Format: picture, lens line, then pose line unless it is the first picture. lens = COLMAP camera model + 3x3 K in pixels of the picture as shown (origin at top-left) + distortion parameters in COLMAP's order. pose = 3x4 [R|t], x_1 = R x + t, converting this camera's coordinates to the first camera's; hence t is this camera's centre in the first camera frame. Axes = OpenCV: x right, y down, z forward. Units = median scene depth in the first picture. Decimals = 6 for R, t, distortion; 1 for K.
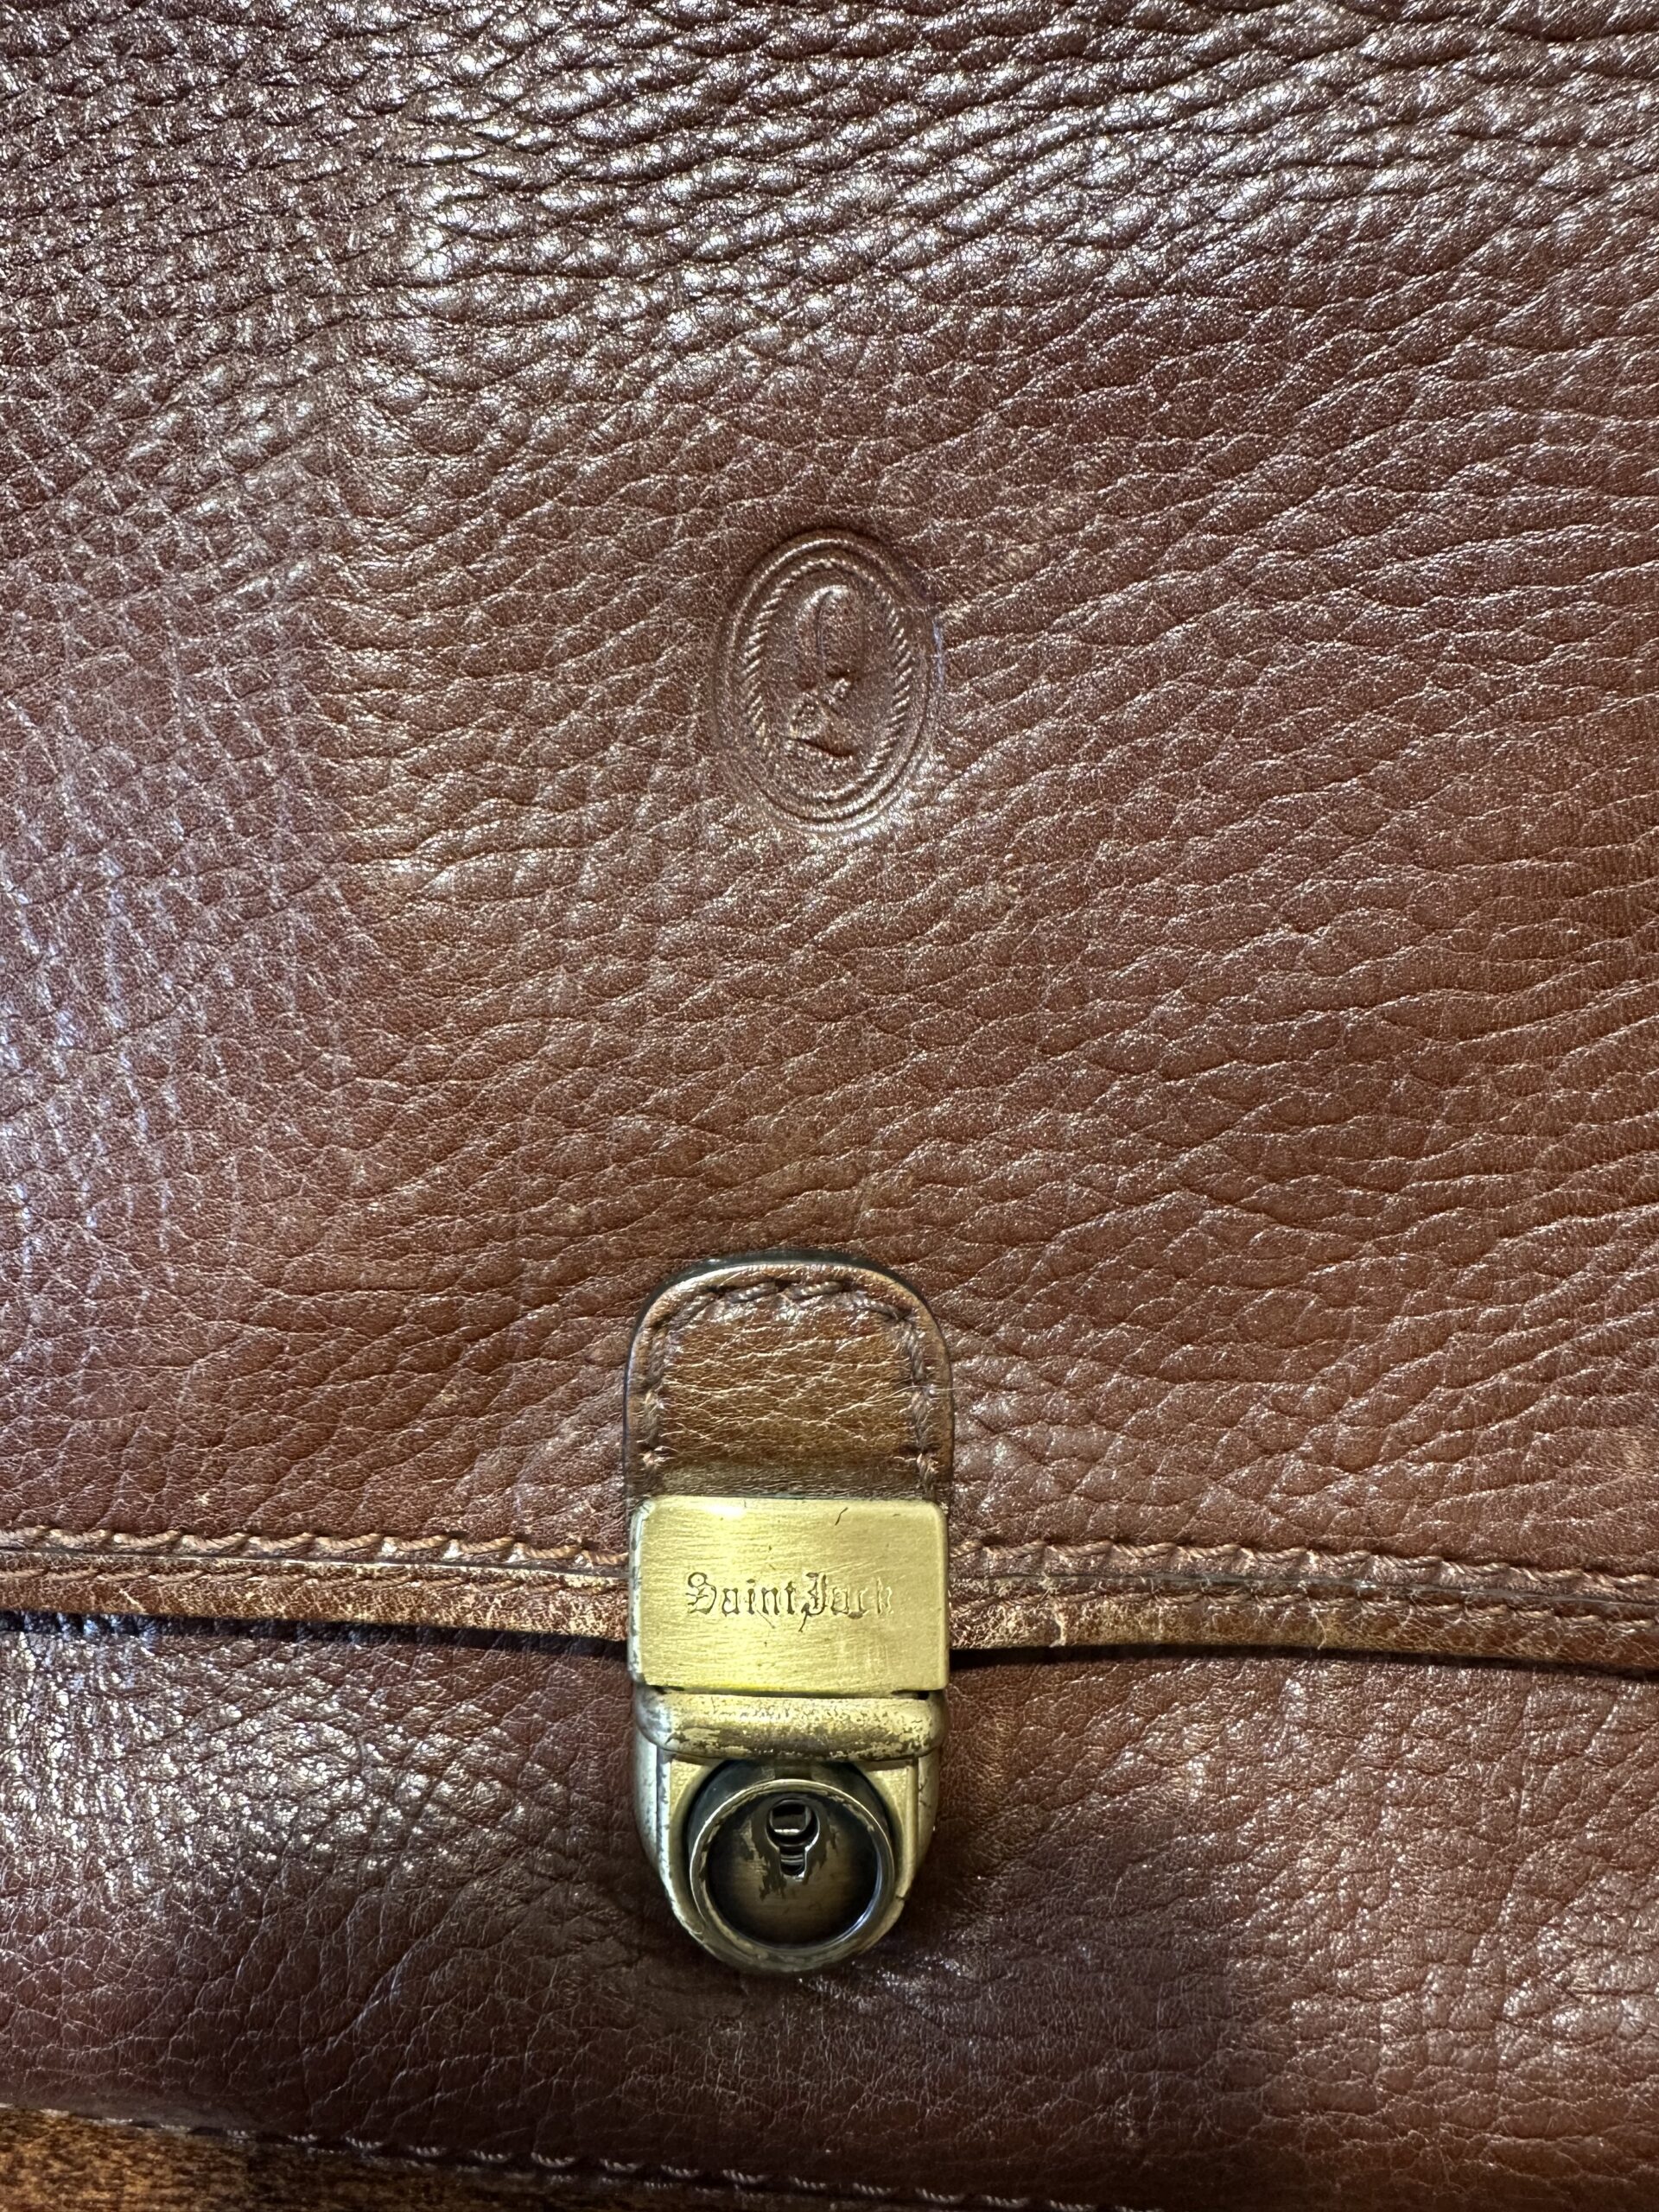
lens RADIAL K [[1820.2, 0, 631.1], [0, 1820.2, 1105.5], [0, 0, 1]] dist [-0.008430, 0.002378]
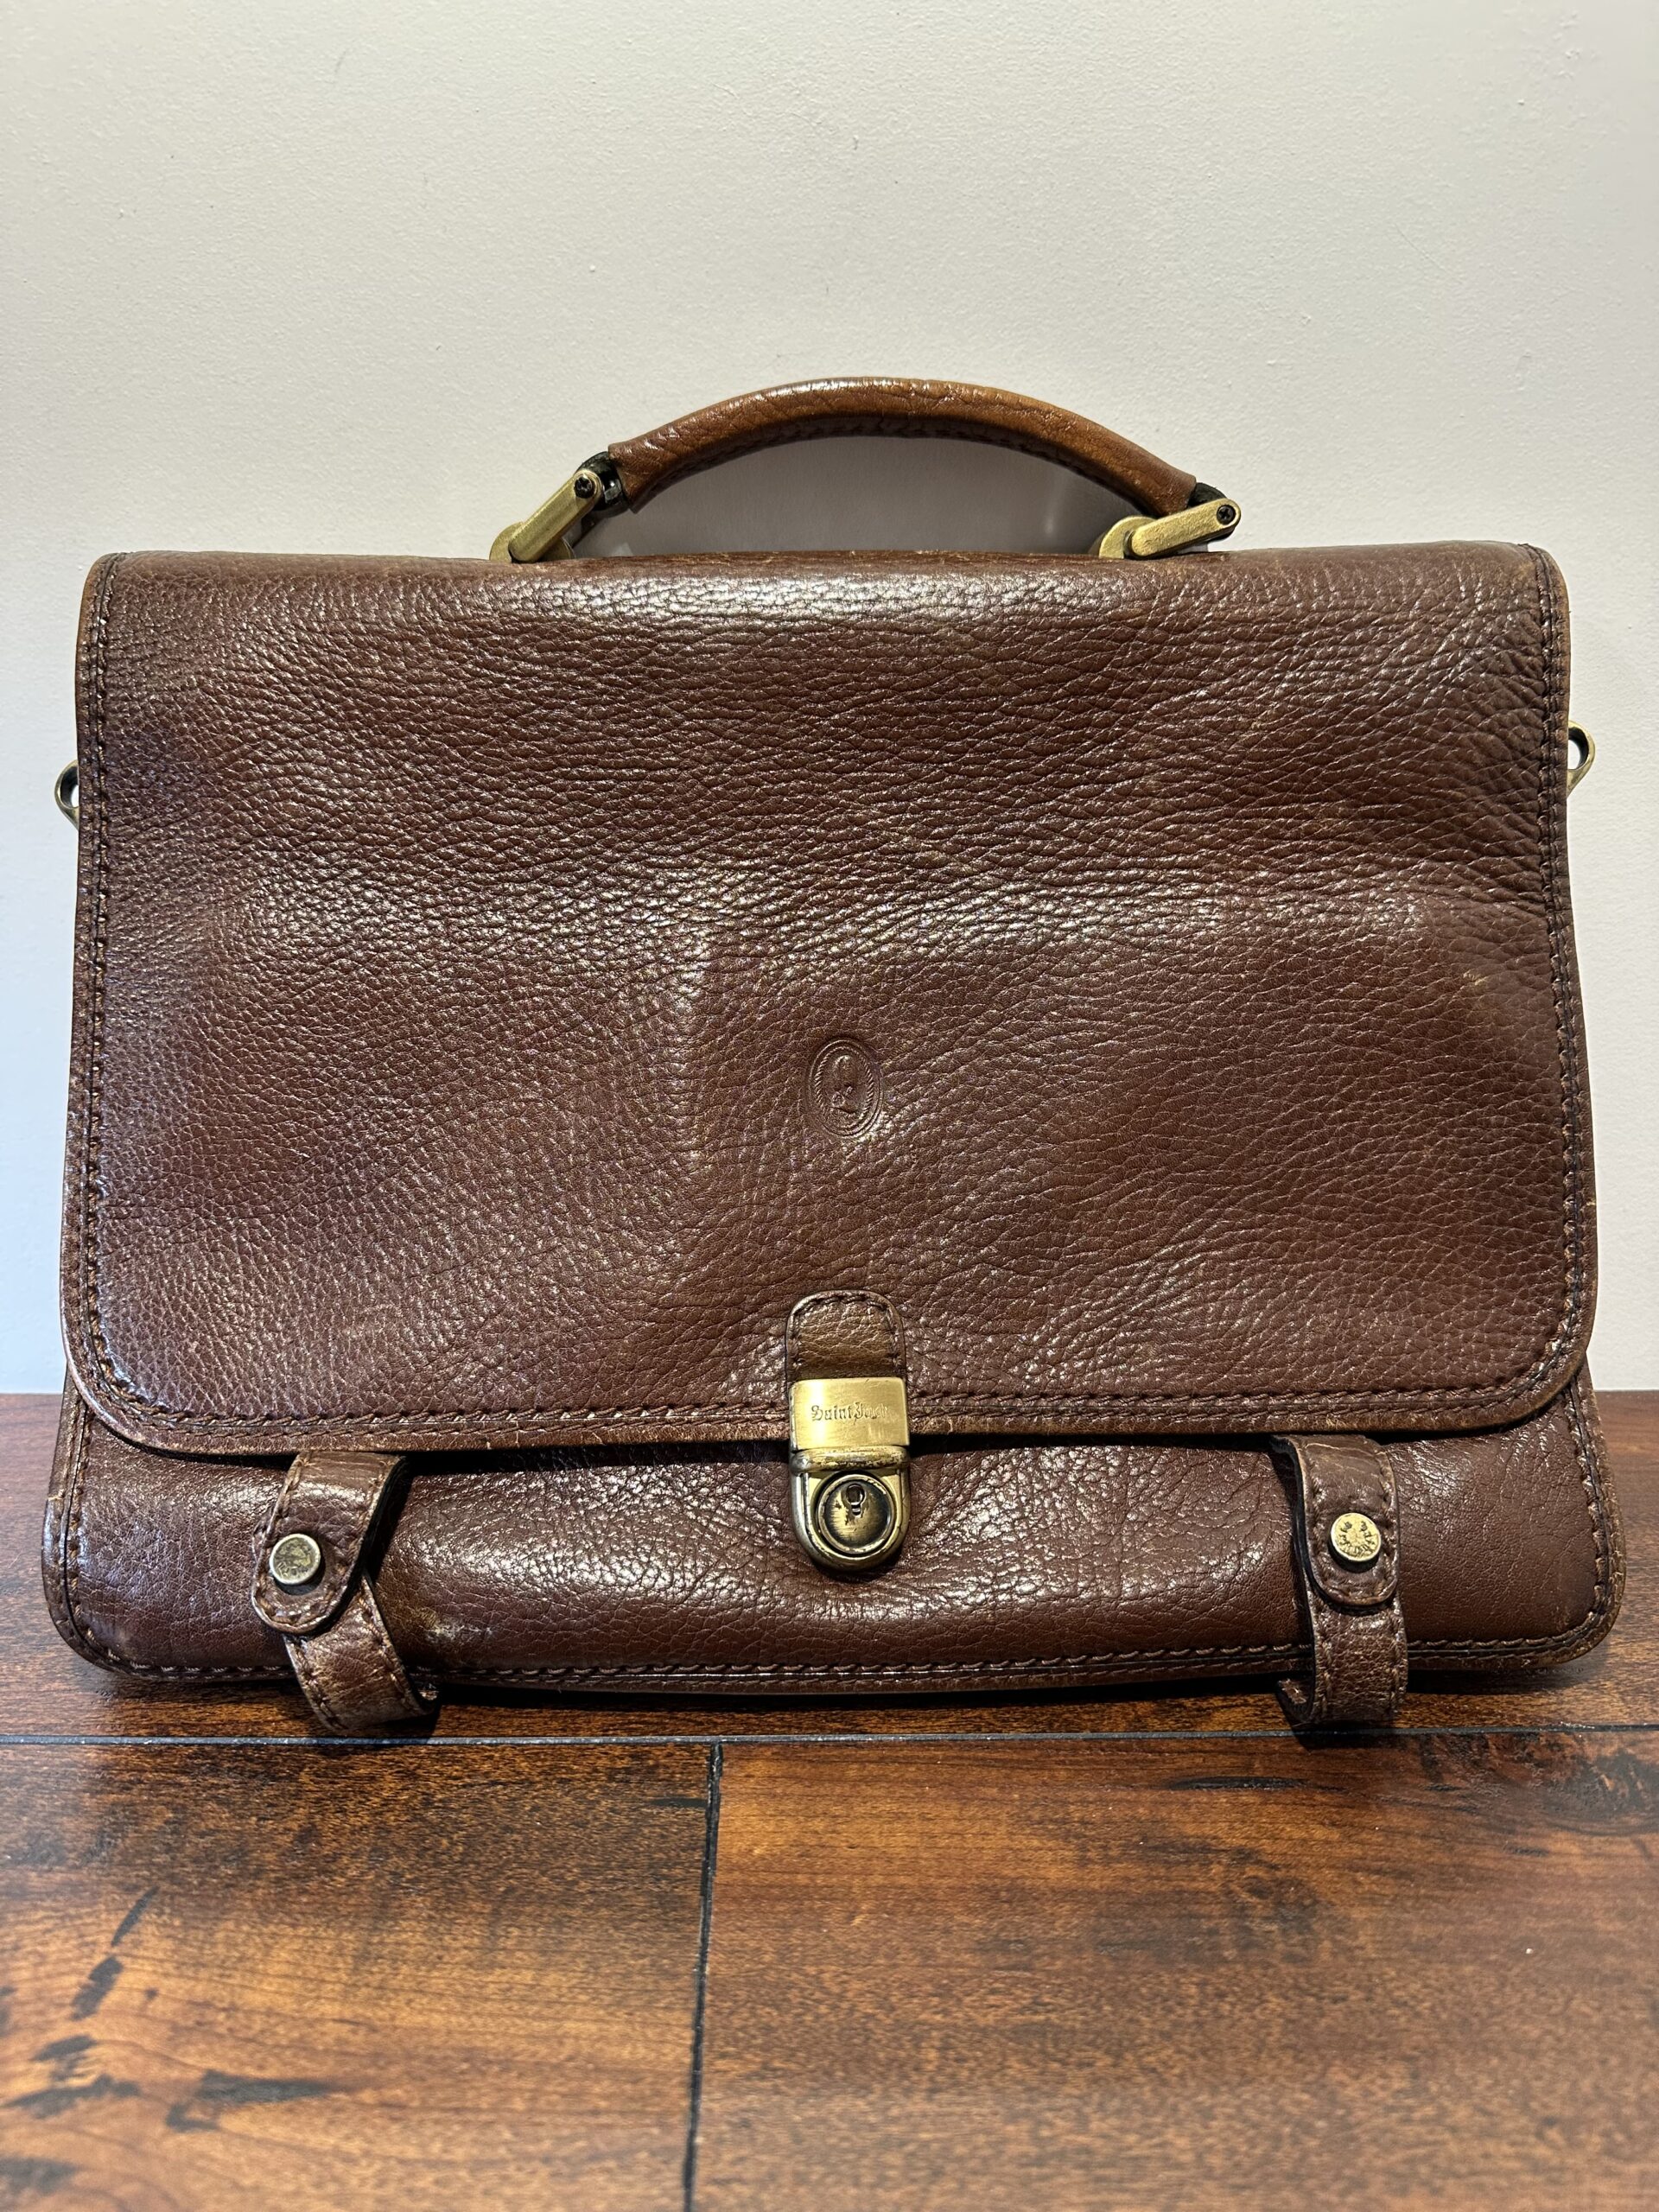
lens RADIAL K [[1559.9, 0, 829.5], [0, 1559.9, 1106.0], [0, 0, 1]] dist [-0.024172, -0.000922]
pose [[0.992232, -0.023610, 0.122137, -0.221679], [0.055401, 0.962948, -0.263933, 0.453896], [-0.111381, 0.268650, 0.956777, -1.375997]]
